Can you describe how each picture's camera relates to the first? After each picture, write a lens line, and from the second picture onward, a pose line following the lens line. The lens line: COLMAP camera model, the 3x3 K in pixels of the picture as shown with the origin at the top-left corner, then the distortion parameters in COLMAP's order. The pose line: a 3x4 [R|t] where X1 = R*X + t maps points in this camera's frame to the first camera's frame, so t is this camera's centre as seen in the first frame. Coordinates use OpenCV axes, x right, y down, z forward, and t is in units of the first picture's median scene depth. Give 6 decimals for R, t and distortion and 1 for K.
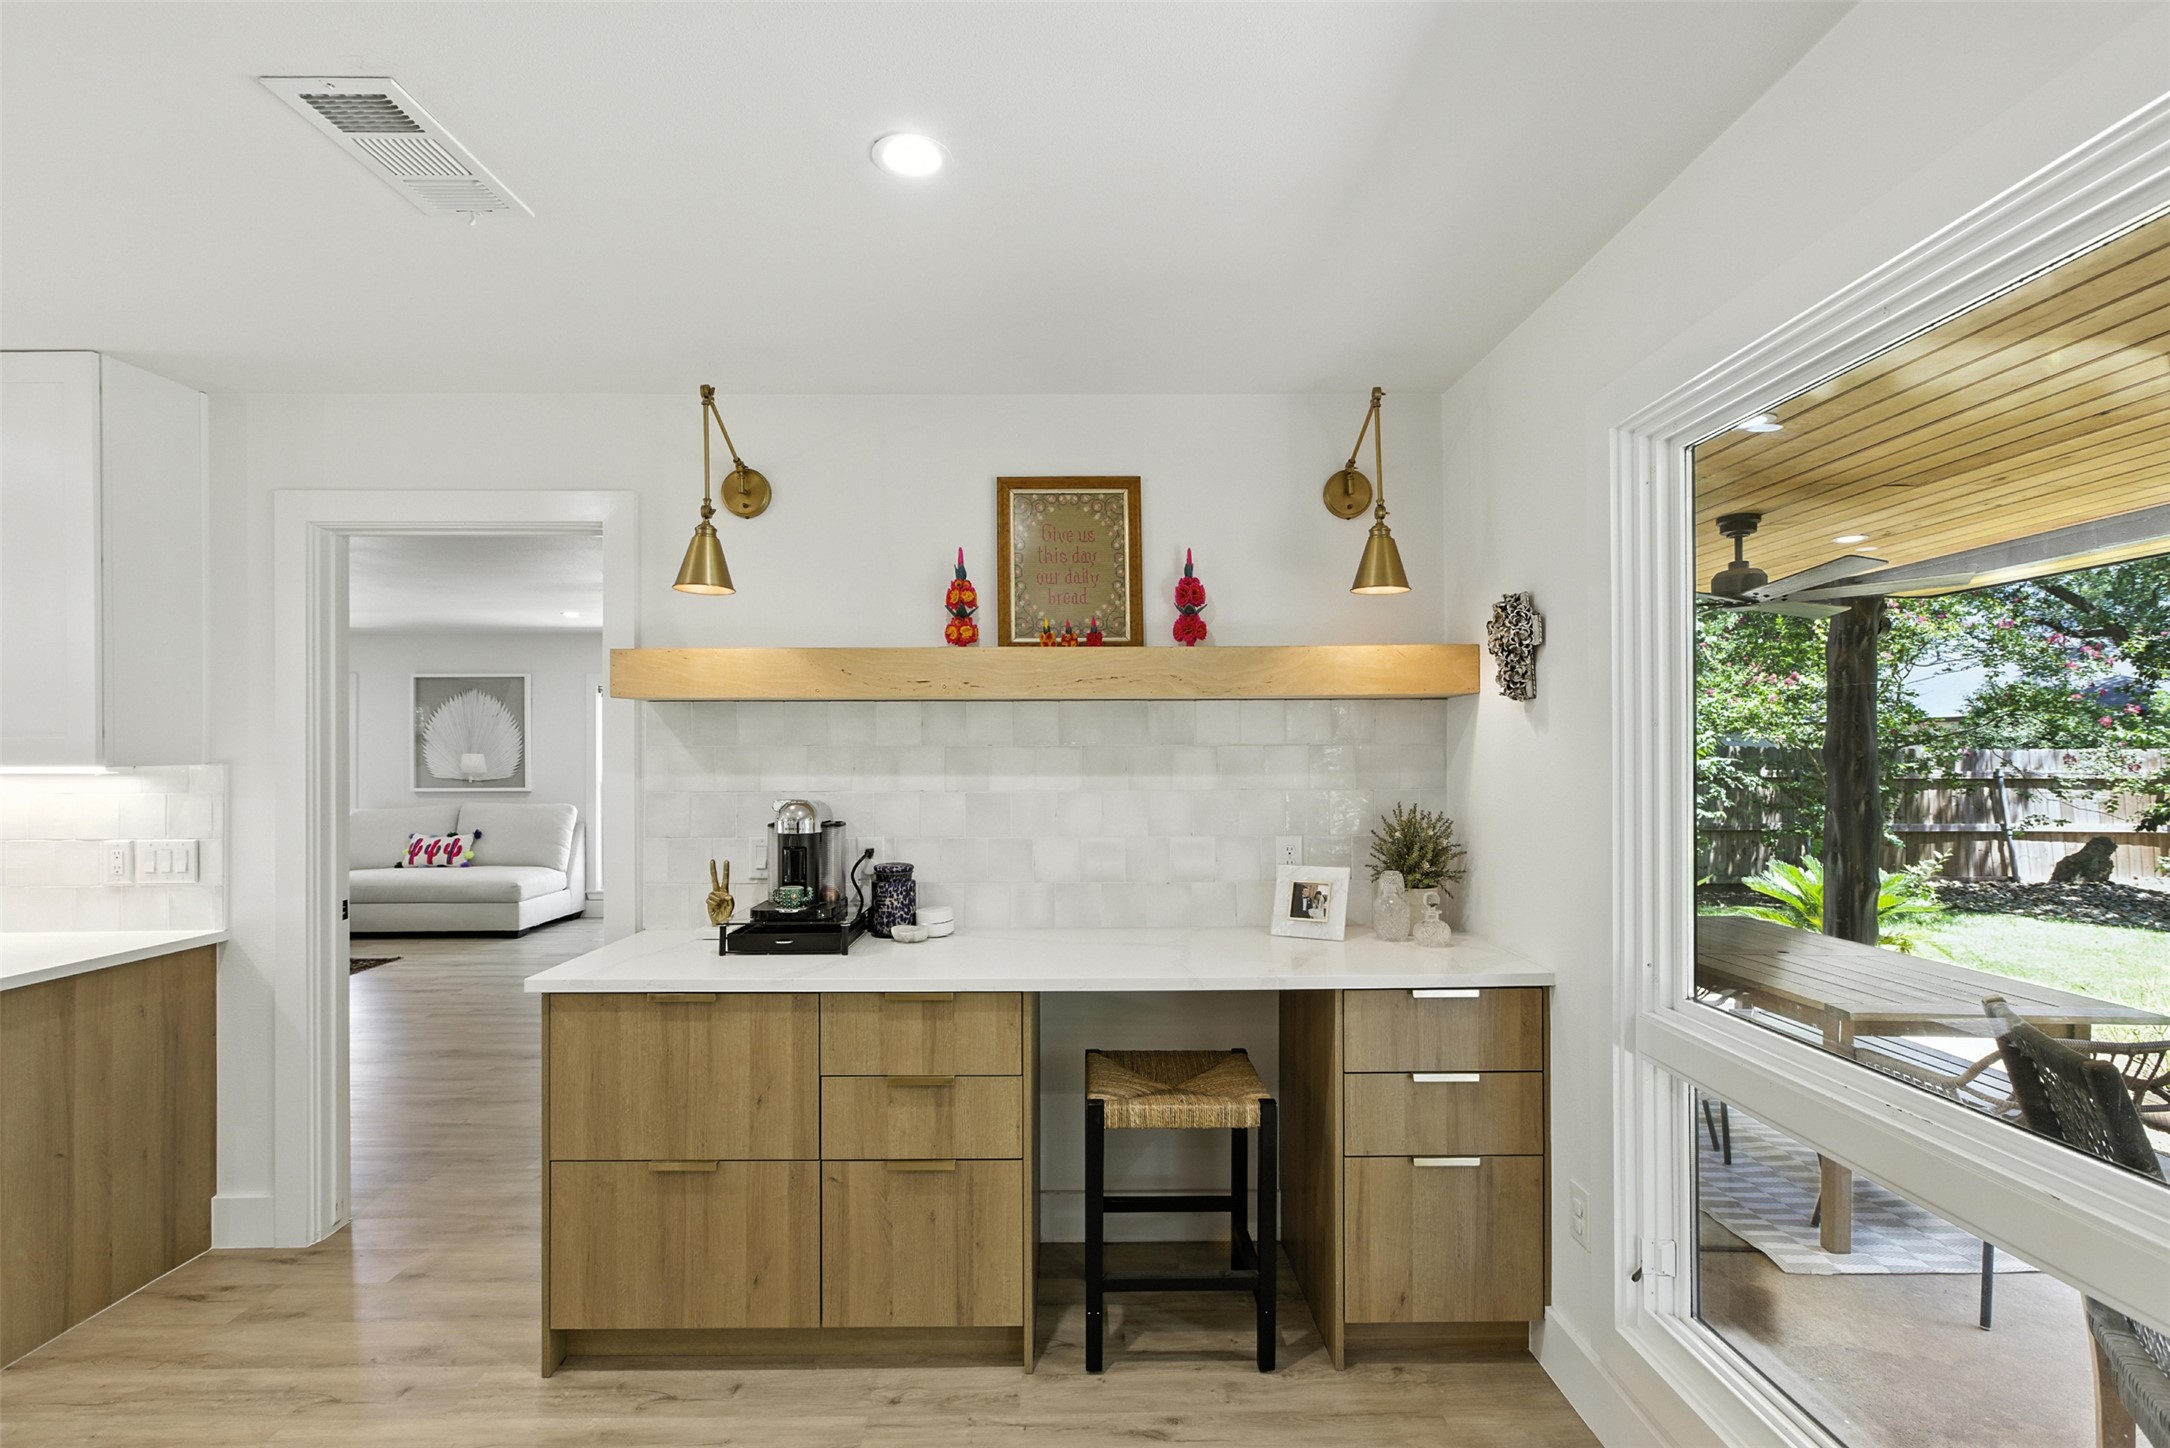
lens RADIAL K [[996.7, 0, 1082.4], [0, 996.7, 742.5], [0, 0, 1]] dist [-0.002735, 0.001322]
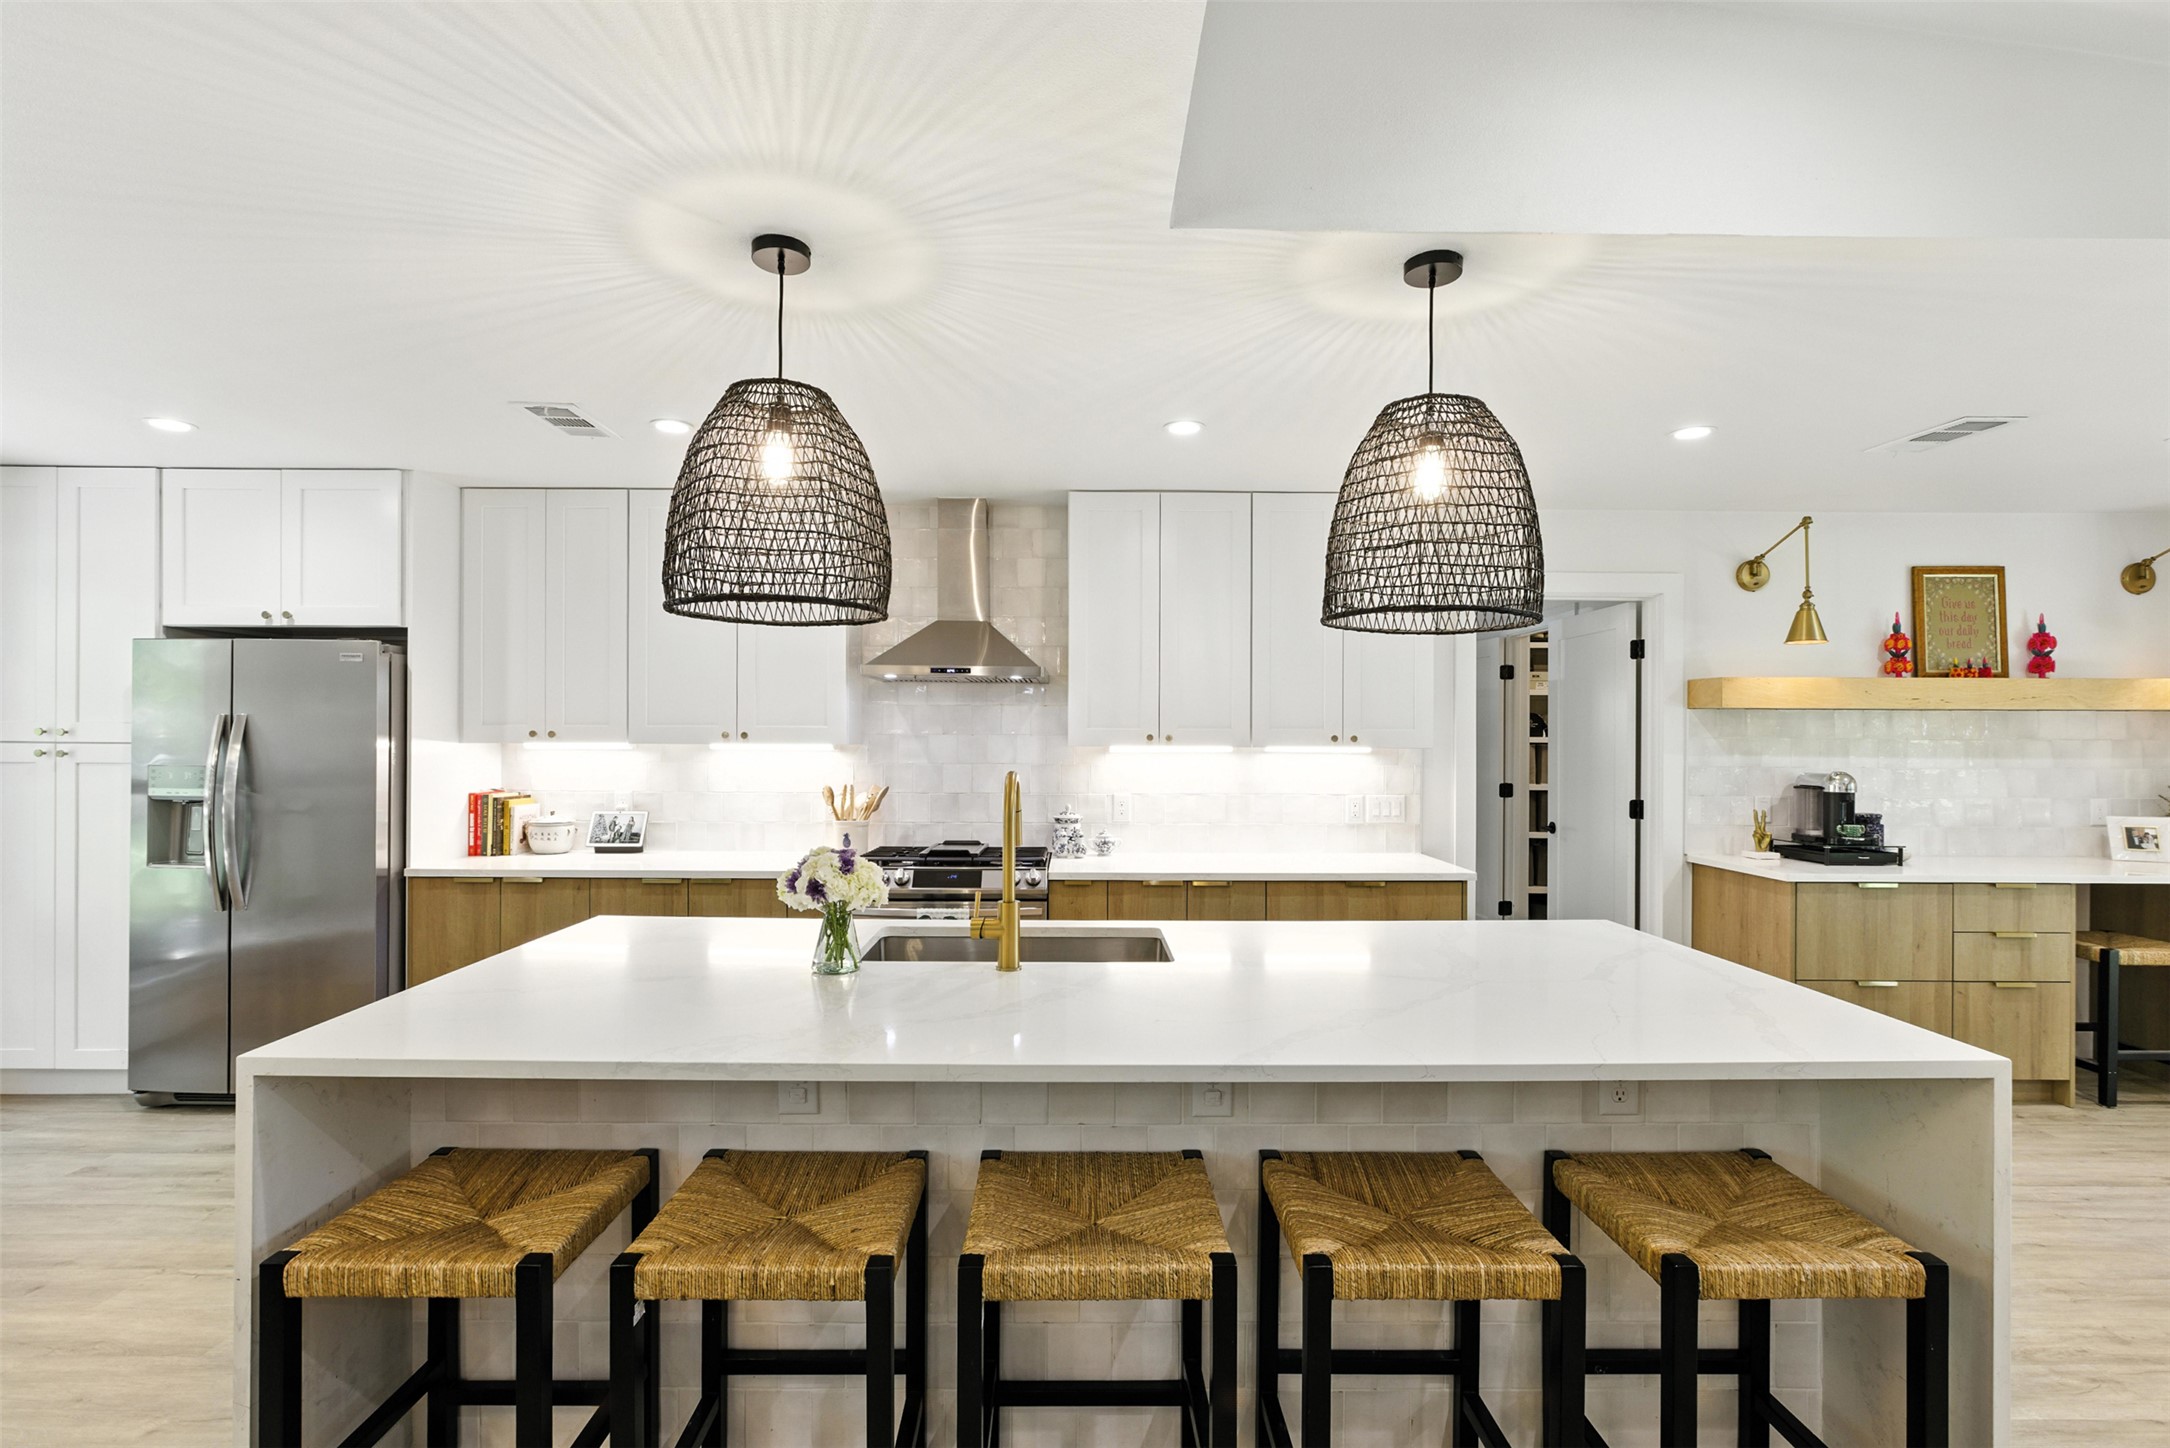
lens RADIAL K [[996.7, 0, 1083.7], [0, 996.7, 724.1], [0, 0, 1]] dist [-0.002735, 0.001322]
pose [[0.999941, 0.007914, -0.007428, -1.449343], [-0.007922, 0.999968, -0.001022, -0.008313], [0.007419, 0.001081, 0.999972, -0.600848]]
